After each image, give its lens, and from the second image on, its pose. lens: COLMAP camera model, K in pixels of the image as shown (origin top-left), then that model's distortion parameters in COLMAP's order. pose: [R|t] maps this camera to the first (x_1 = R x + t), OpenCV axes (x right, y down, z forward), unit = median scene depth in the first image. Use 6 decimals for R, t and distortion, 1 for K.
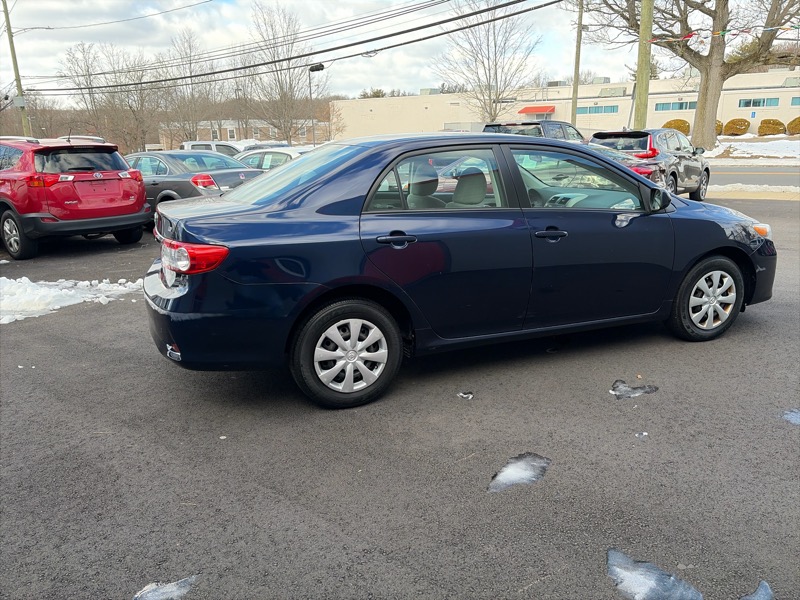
lens RADIAL K [[603.1, 0, 409.7], [0, 603.1, 302.2], [0, 0, 1]] dist [0.045079, -0.038568]
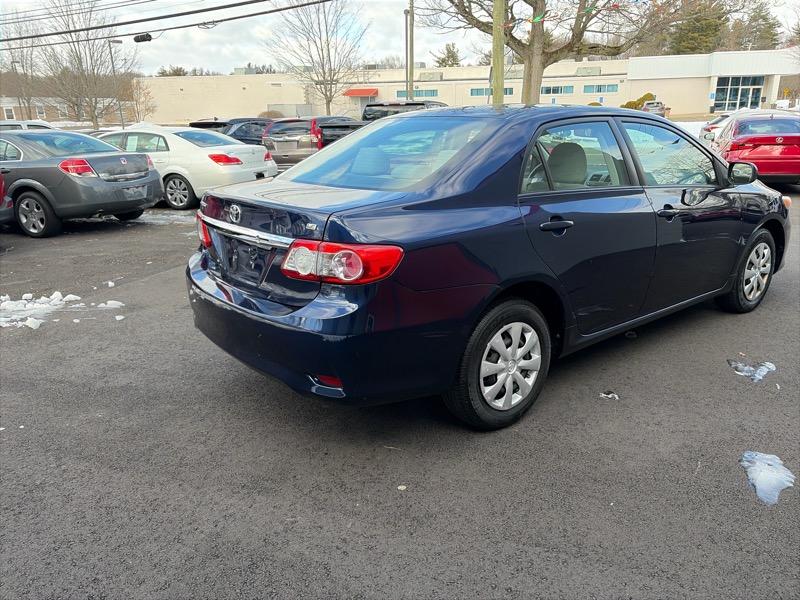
lens RADIAL K [[603.1, 0, 405.9], [0, 603.1, 299.9], [0, 0, 1]] dist [0.045079, -0.038568]
pose [[0.956968, -0.078942, 0.279249, -0.126011], [0.072755, 0.996821, 0.032469, -0.011306], [-0.280925, -0.010755, 0.959670, 0.061643]]
